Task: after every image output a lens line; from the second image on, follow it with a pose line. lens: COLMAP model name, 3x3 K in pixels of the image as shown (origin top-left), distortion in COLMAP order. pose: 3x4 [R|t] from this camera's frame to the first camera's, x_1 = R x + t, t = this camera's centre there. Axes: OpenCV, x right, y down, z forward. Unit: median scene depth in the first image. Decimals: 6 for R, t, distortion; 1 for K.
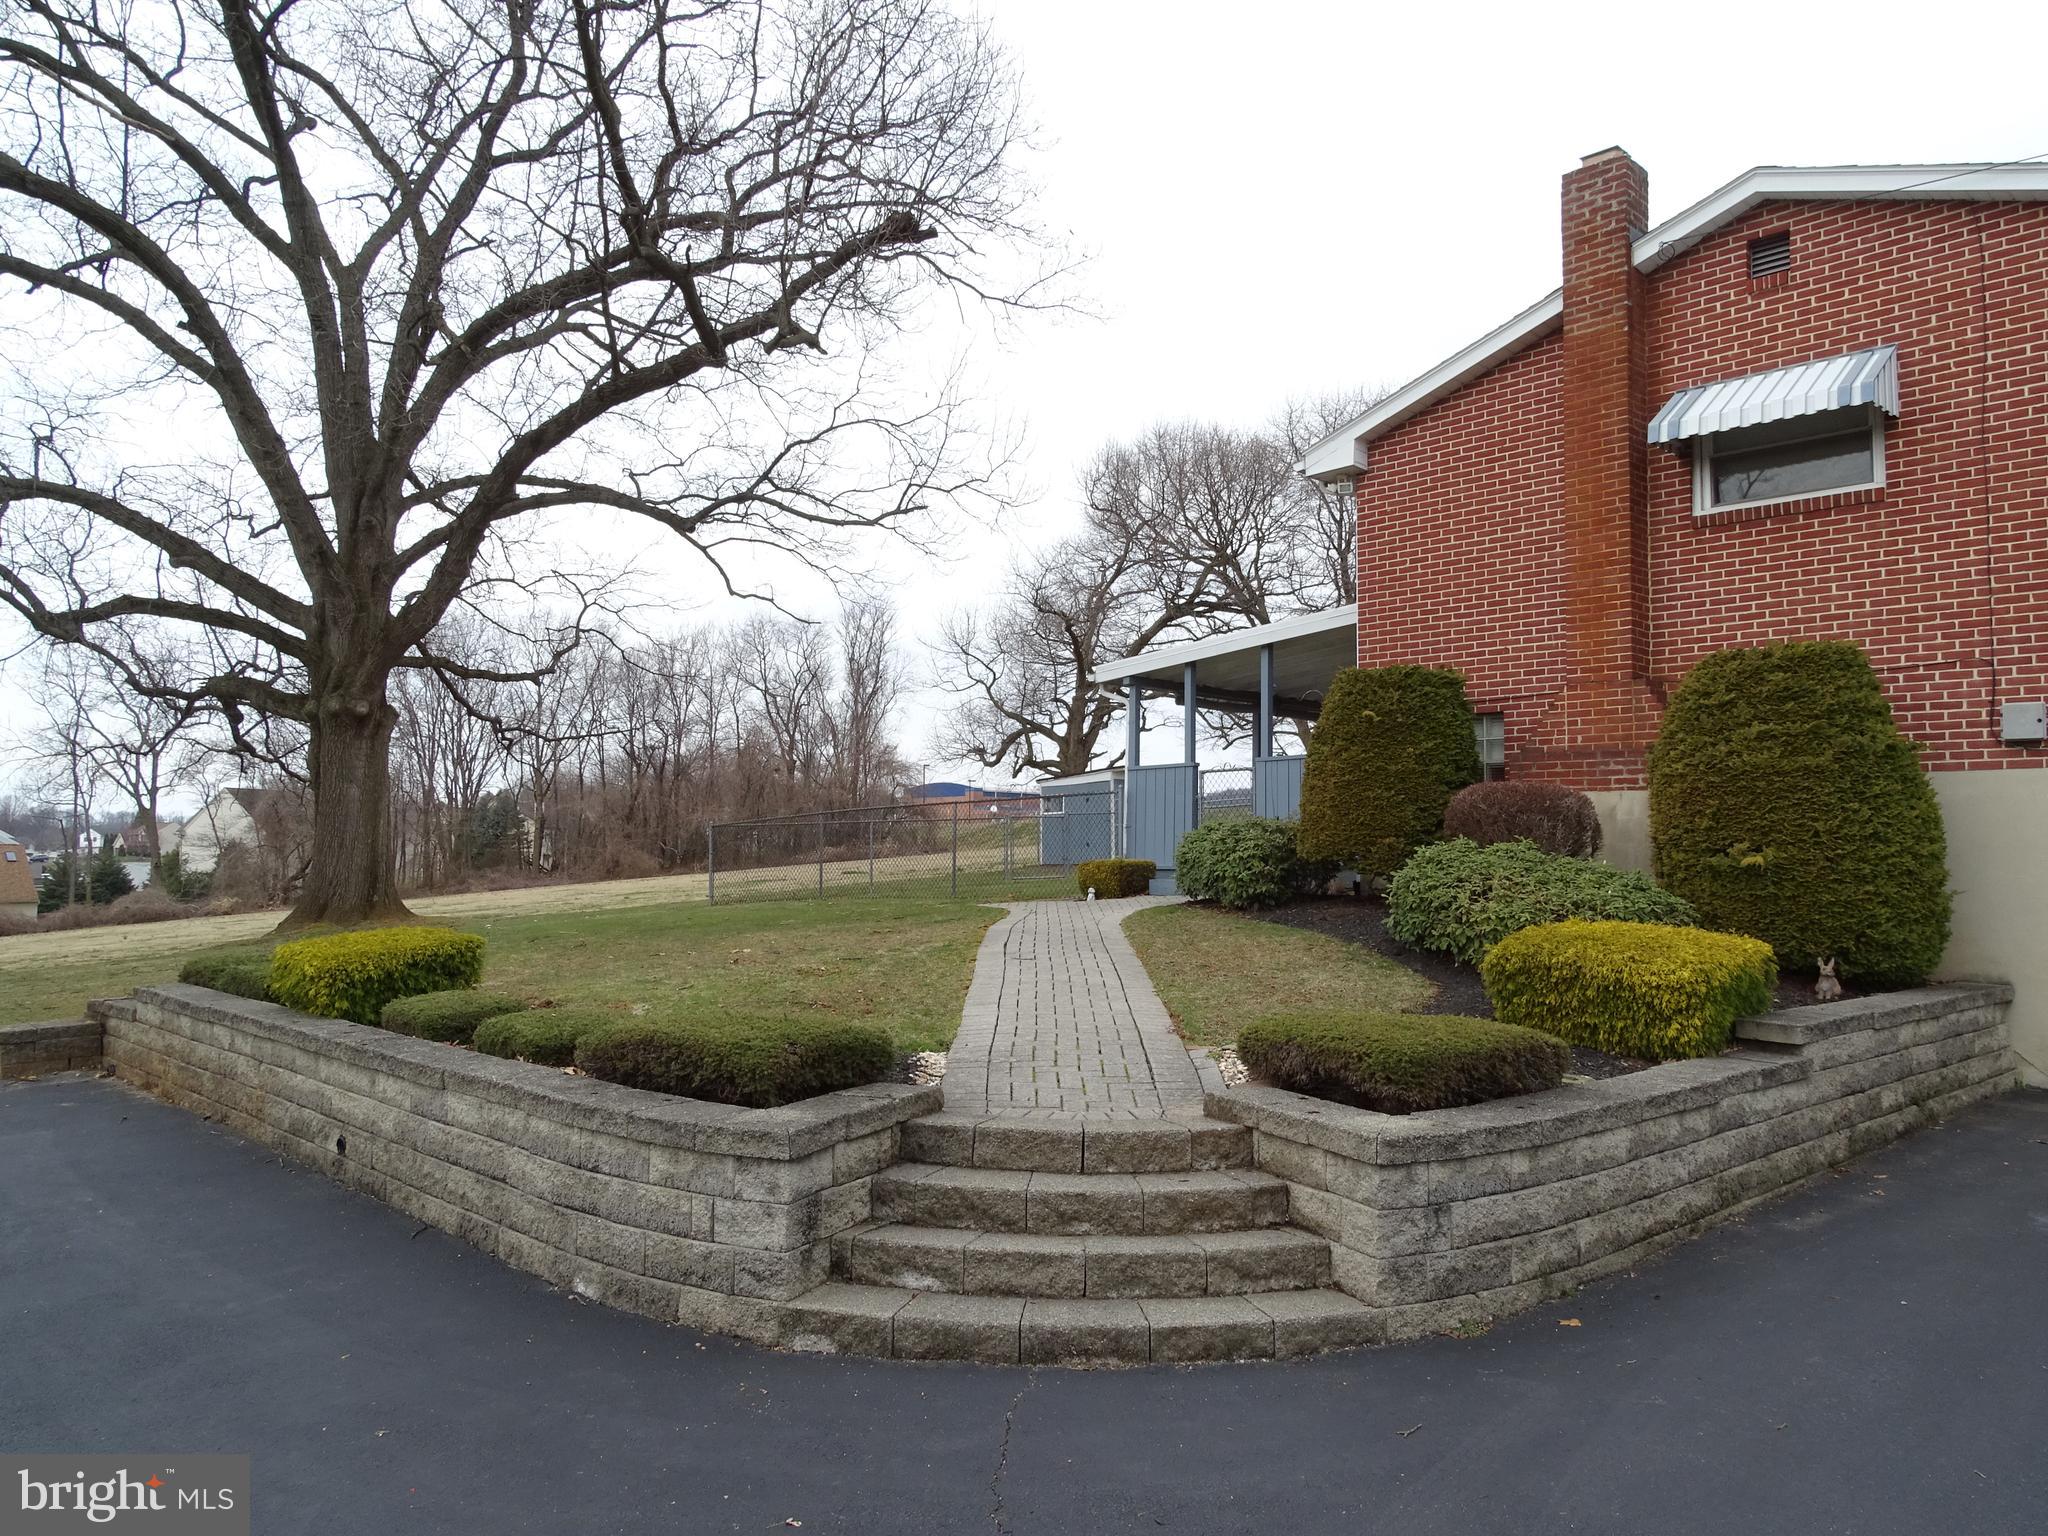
lens RADIAL K [[1462.8, 0, 1025.7], [0, 1462.8, 752.5], [0, 0, 1]] dist [-0.000368, 0.009091]
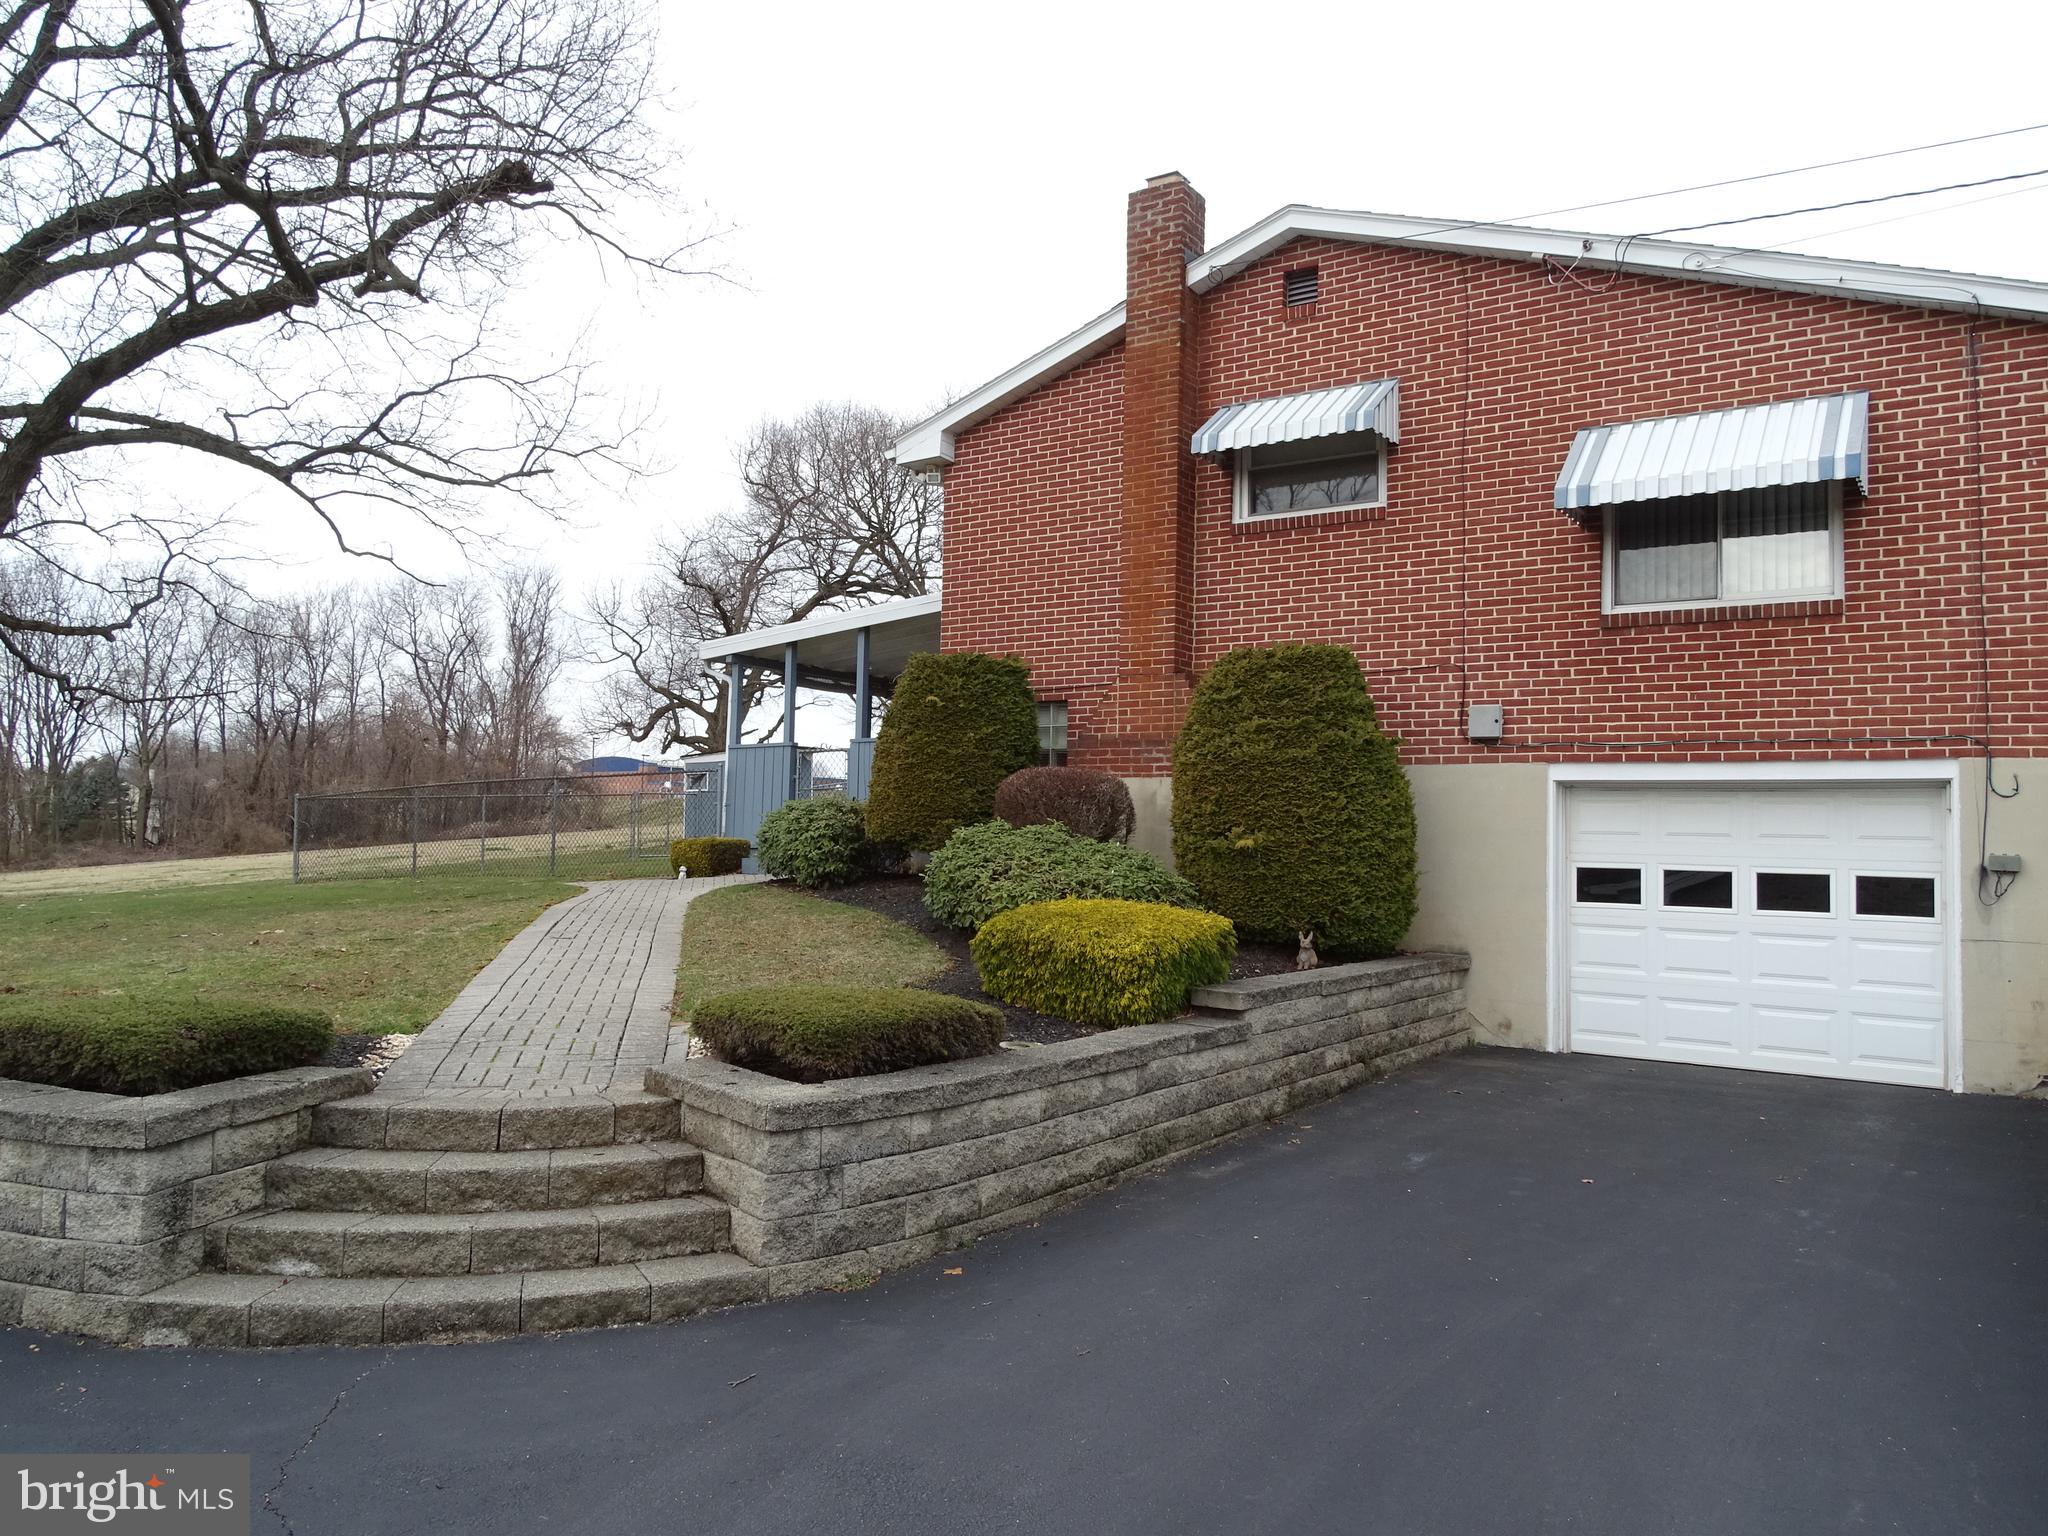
lens RADIAL K [[1463.1, 0, 1018.3], [0, 1463.1, 750.3], [0, 0, 1]] dist [0.015021, -0.005808]
pose [[0.978174, 0.019581, 0.206863, 0.084654], [-0.022422, 0.999684, 0.011396, -0.003378], [-0.206574, -0.015785, 0.978304, -0.027028]]
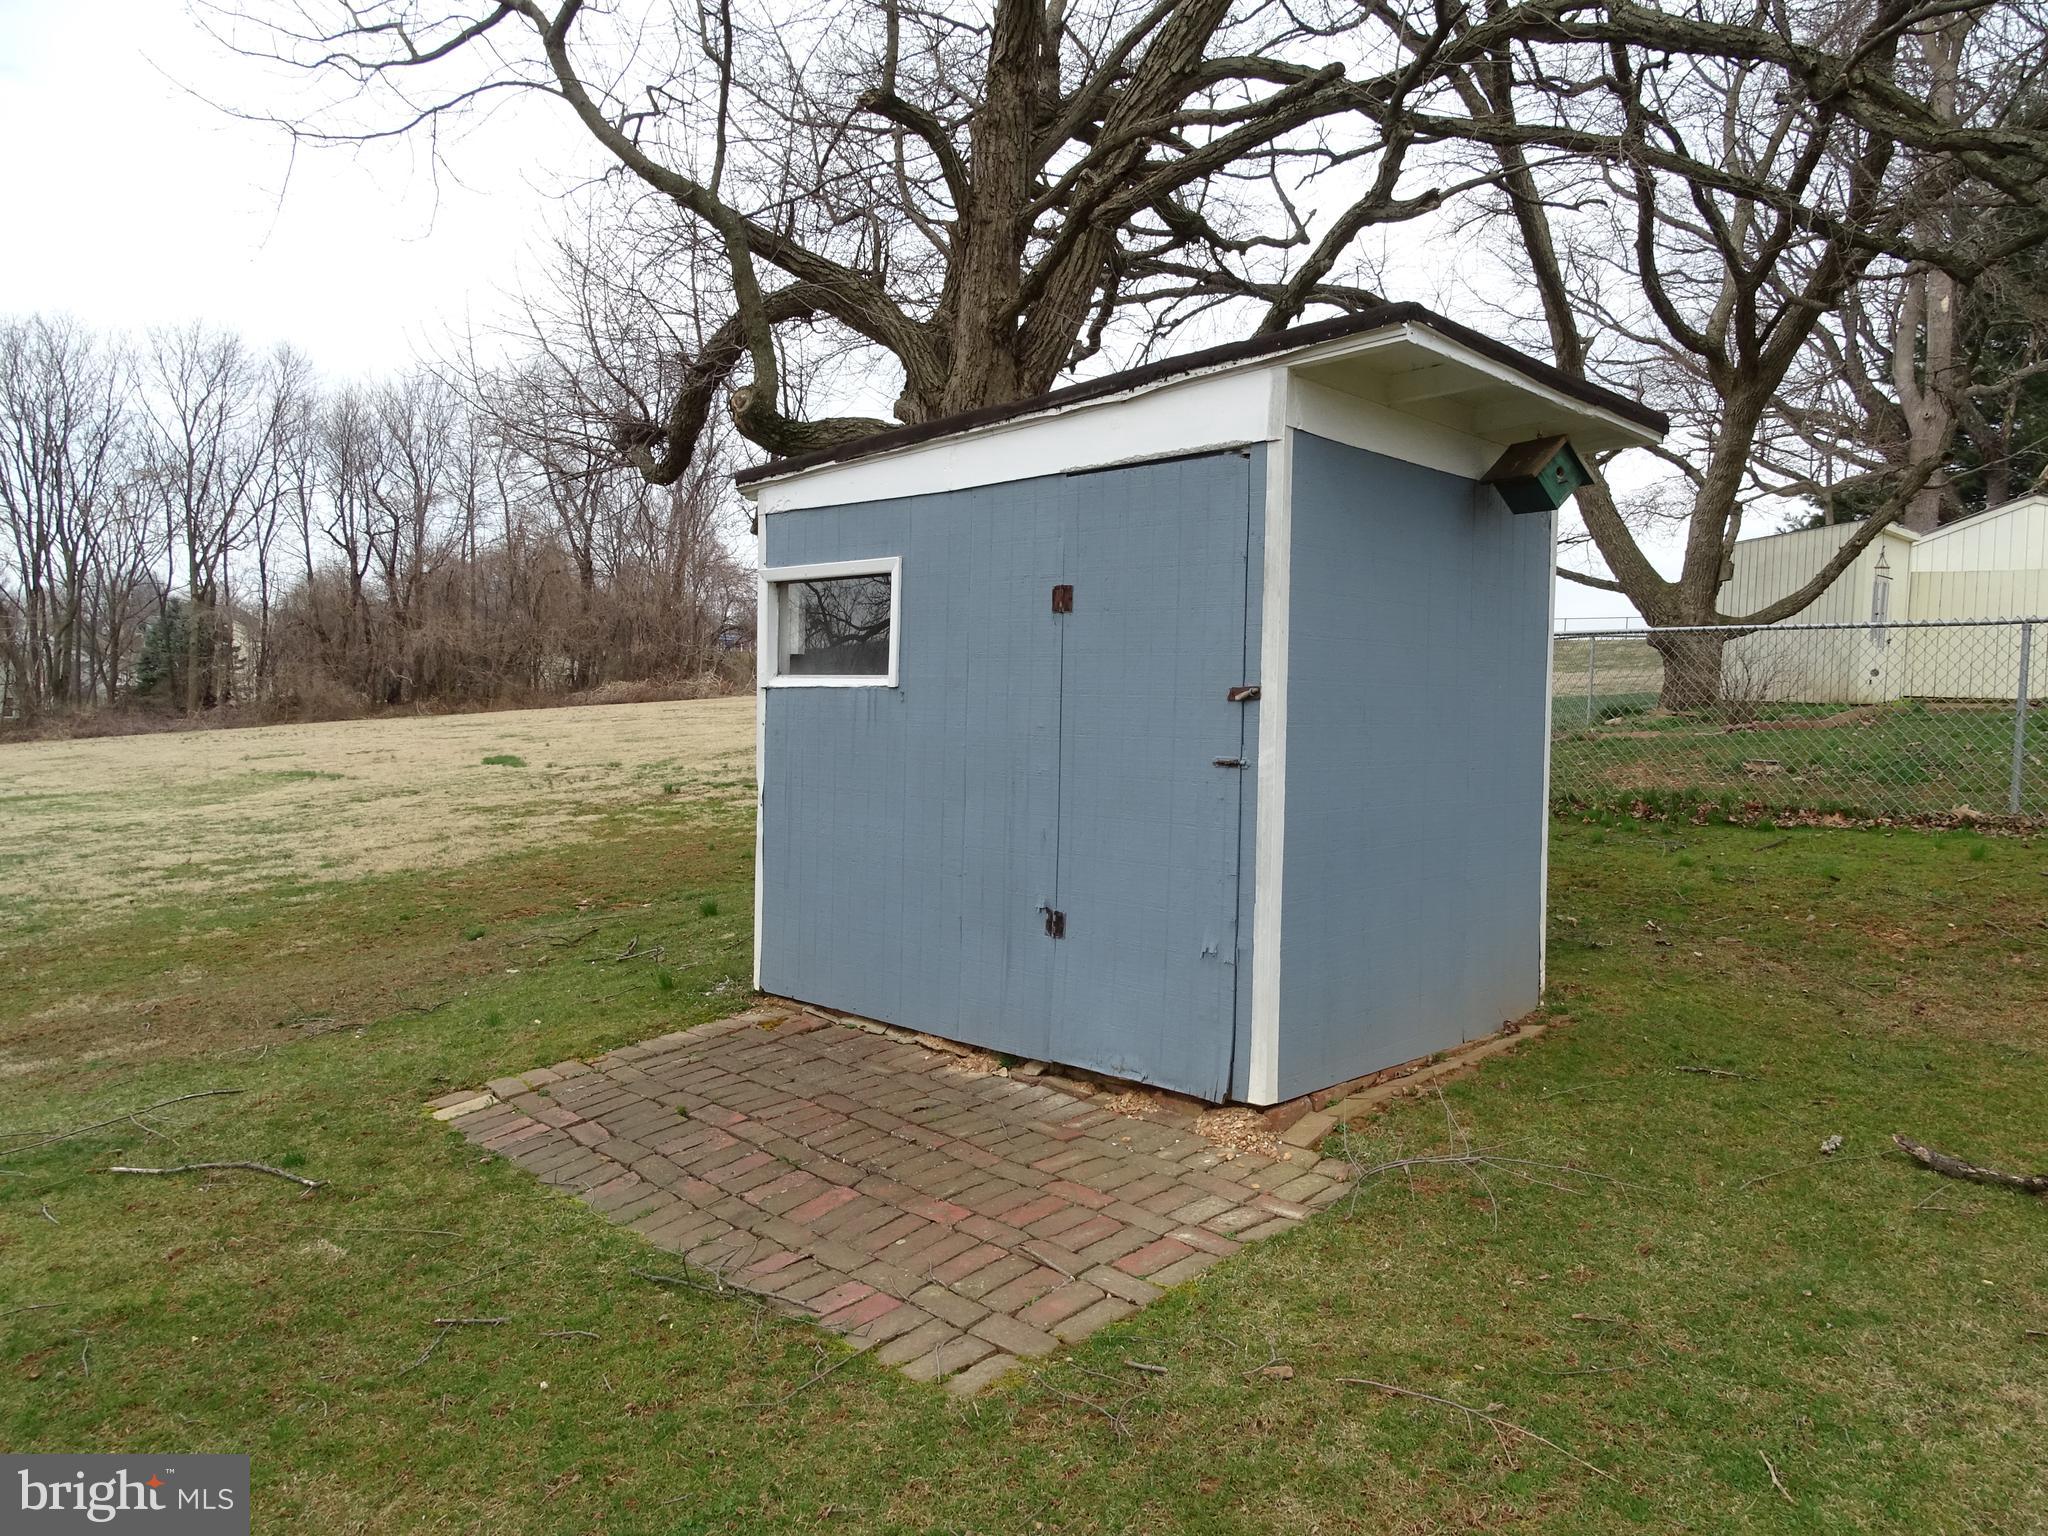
lens RADIAL K [[1462.8, 0, 1025.7], [0, 1462.8, 752.5], [0, 0, 1]] dist [-0.000368, 0.009091]
pose [[0.996942, 0.020890, 0.075306, 0.090012], [-0.029642, 0.992686, 0.117033, 0.099045], [-0.072310, -0.118908, 0.990269, 2.778534]]
